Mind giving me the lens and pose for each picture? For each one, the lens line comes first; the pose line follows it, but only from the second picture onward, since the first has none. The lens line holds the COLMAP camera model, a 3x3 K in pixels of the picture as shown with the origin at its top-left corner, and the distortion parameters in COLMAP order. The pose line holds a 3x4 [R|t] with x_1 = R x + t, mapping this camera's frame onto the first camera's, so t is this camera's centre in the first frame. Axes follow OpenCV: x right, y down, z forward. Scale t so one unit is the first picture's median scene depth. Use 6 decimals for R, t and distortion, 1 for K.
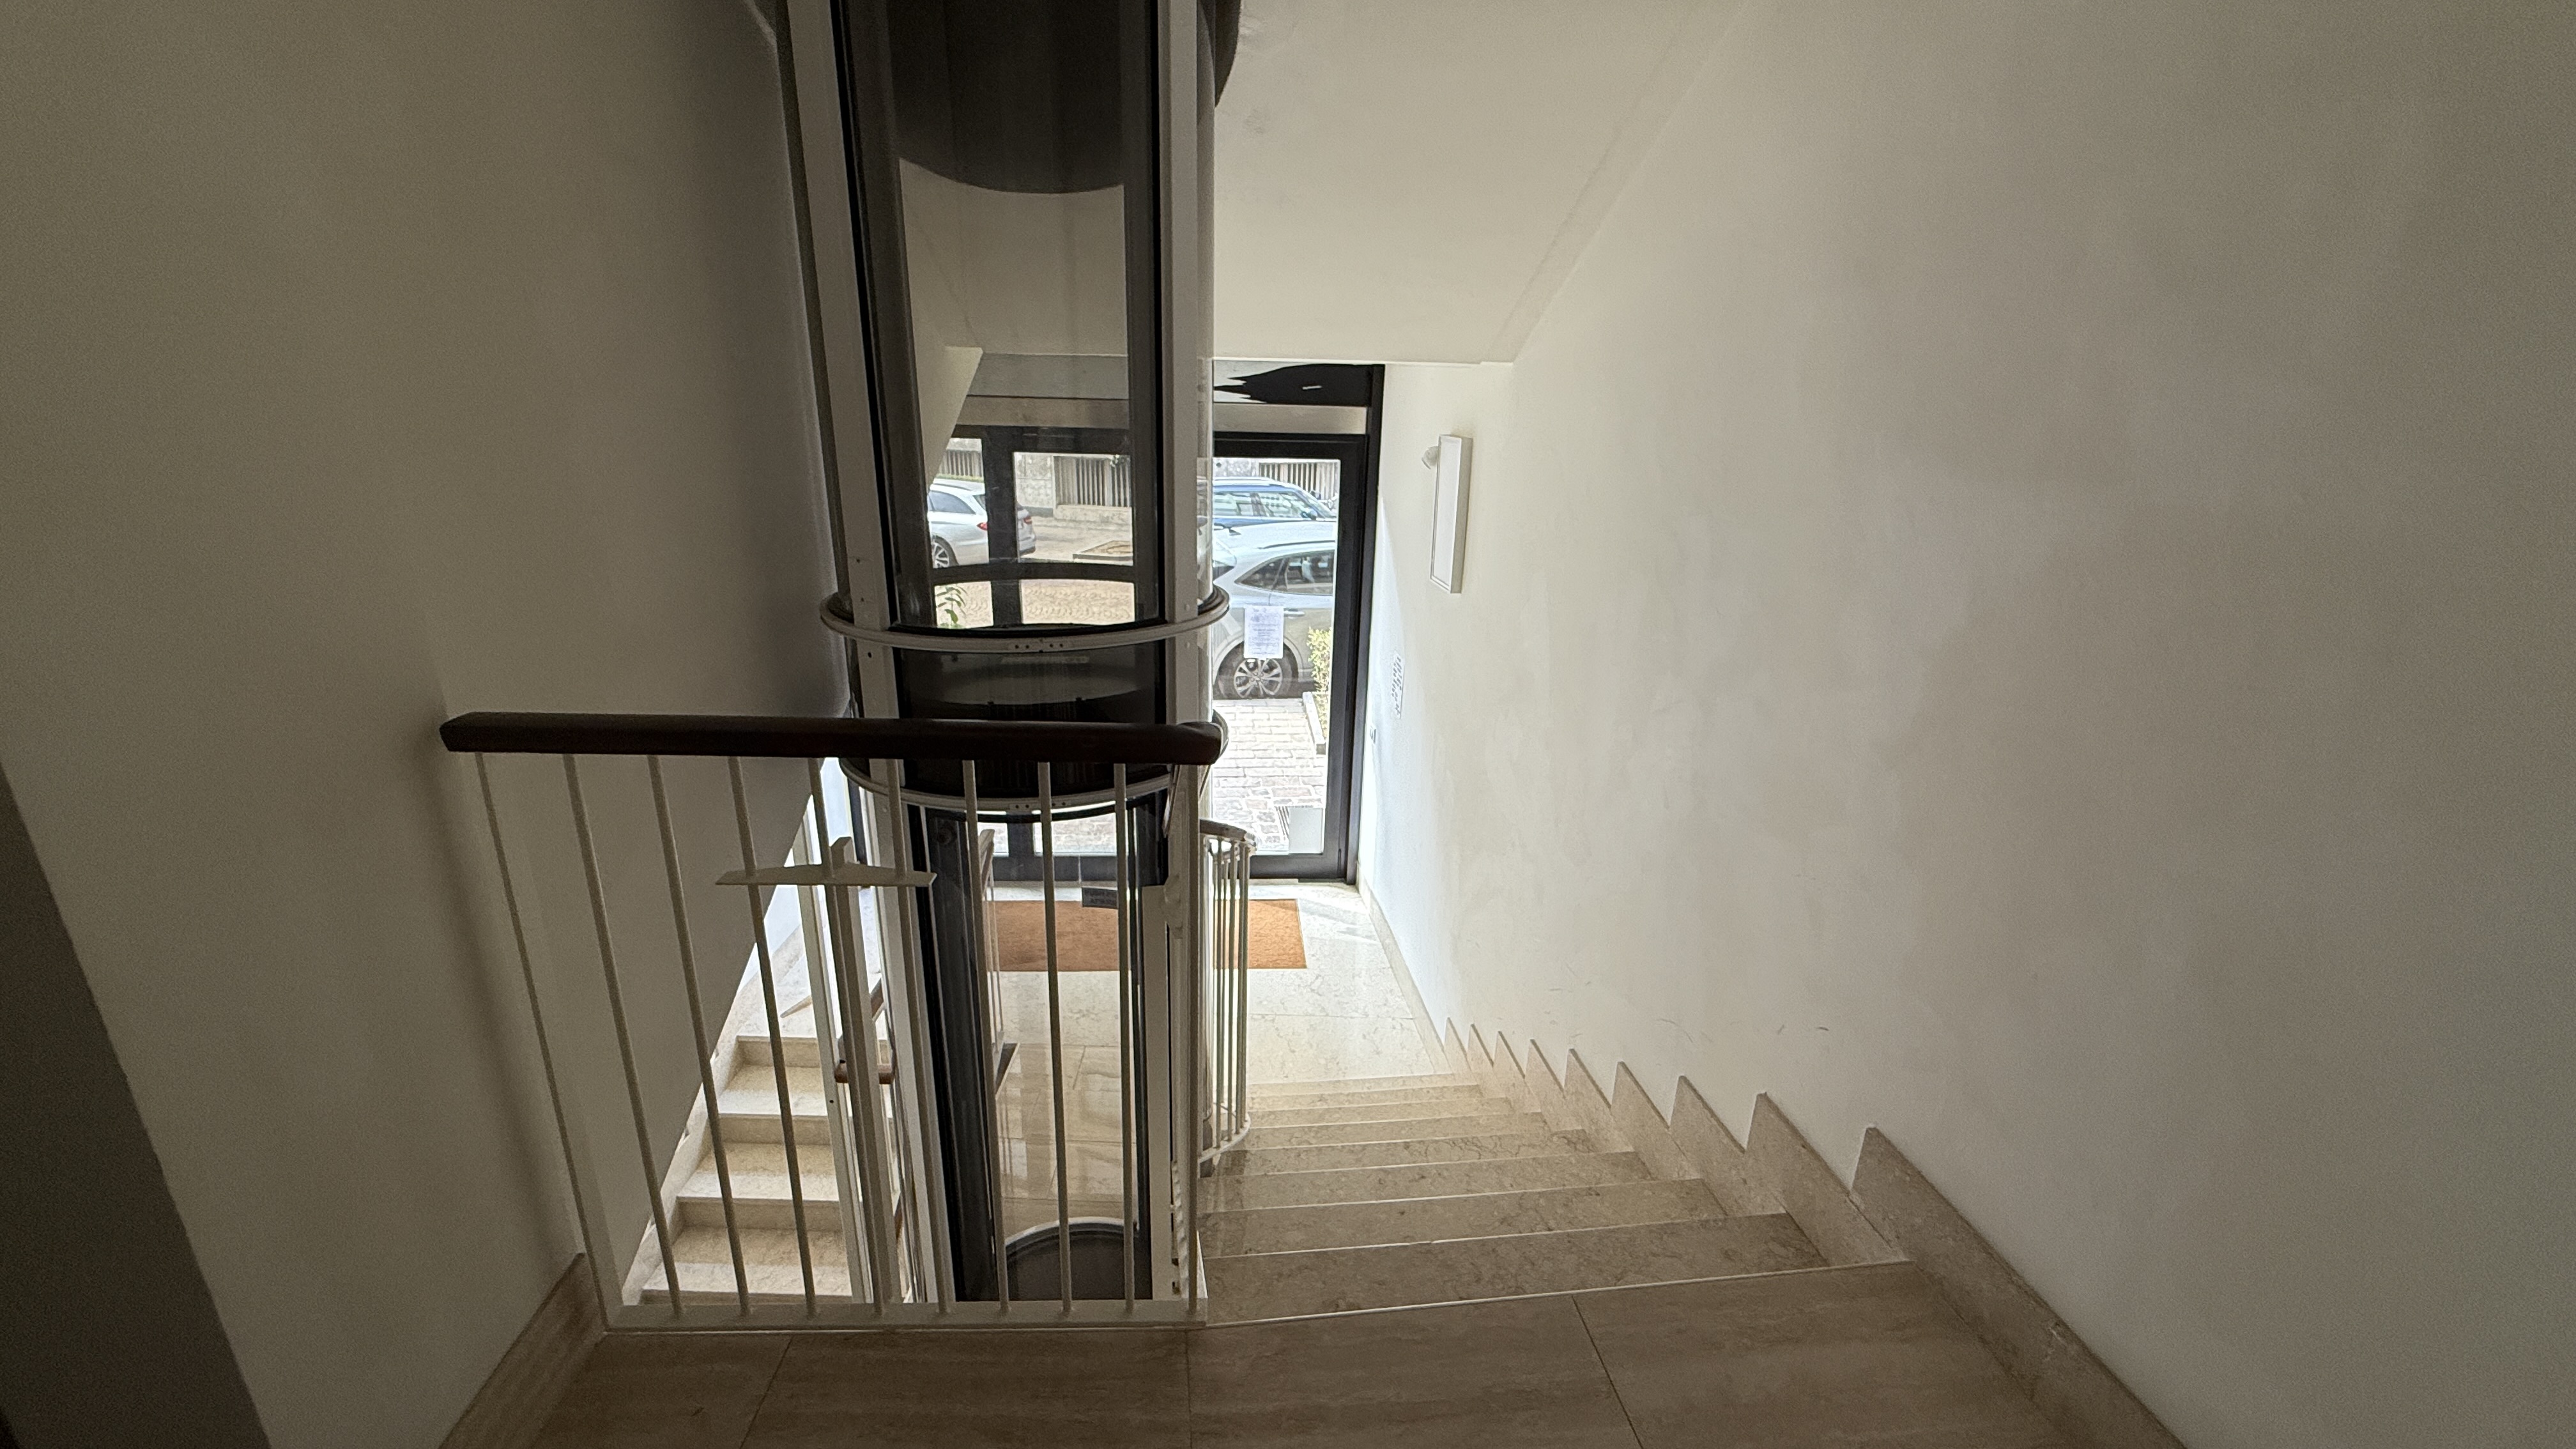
lens RADIAL K [[1028.4, 0, 1275.3], [0, 1028.4, 726.8], [0, 0, 1]] dist [0.000577, 0.000365]
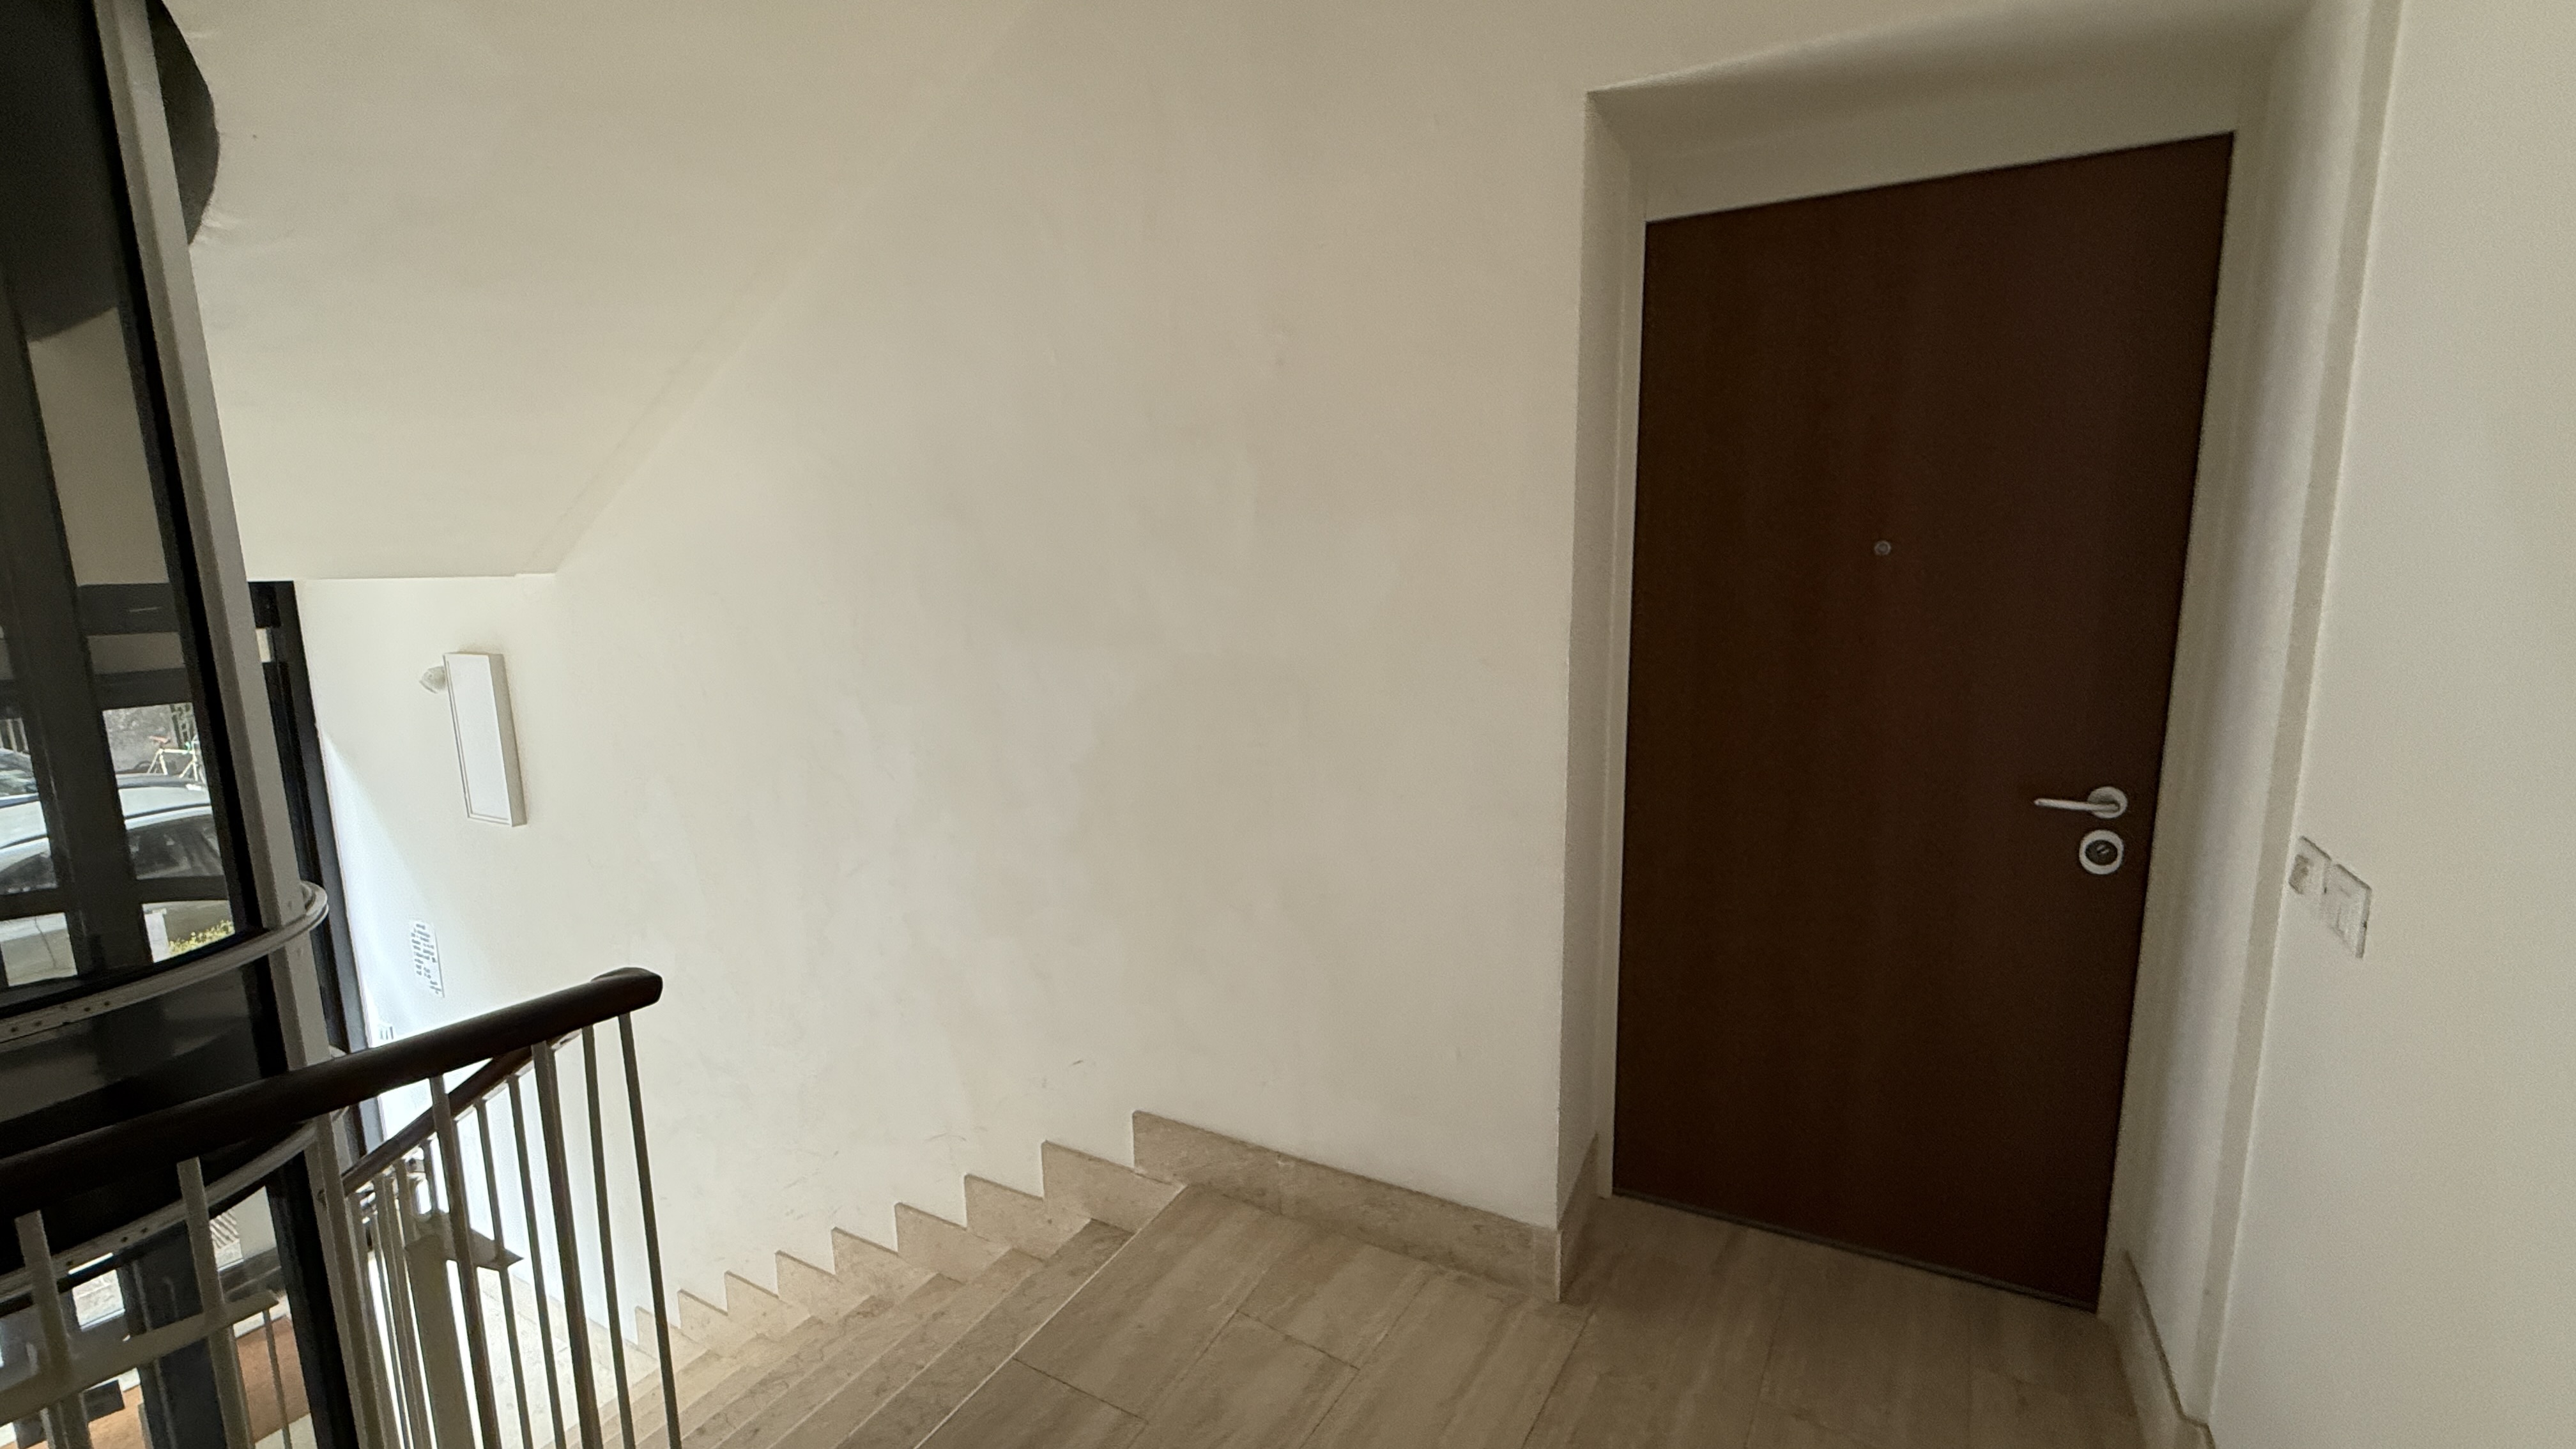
lens RADIAL K [[1028.4, 0, 1275.3], [0, 1028.4, 726.8], [0, 0, 1]] dist [0.000577, 0.000365]
pose [[0.590715, -0.164548, 0.789924, -0.248728], [0.291558, 0.956368, -0.018811, -0.012719], [-0.752363, 0.241421, 0.612916, -0.076812]]
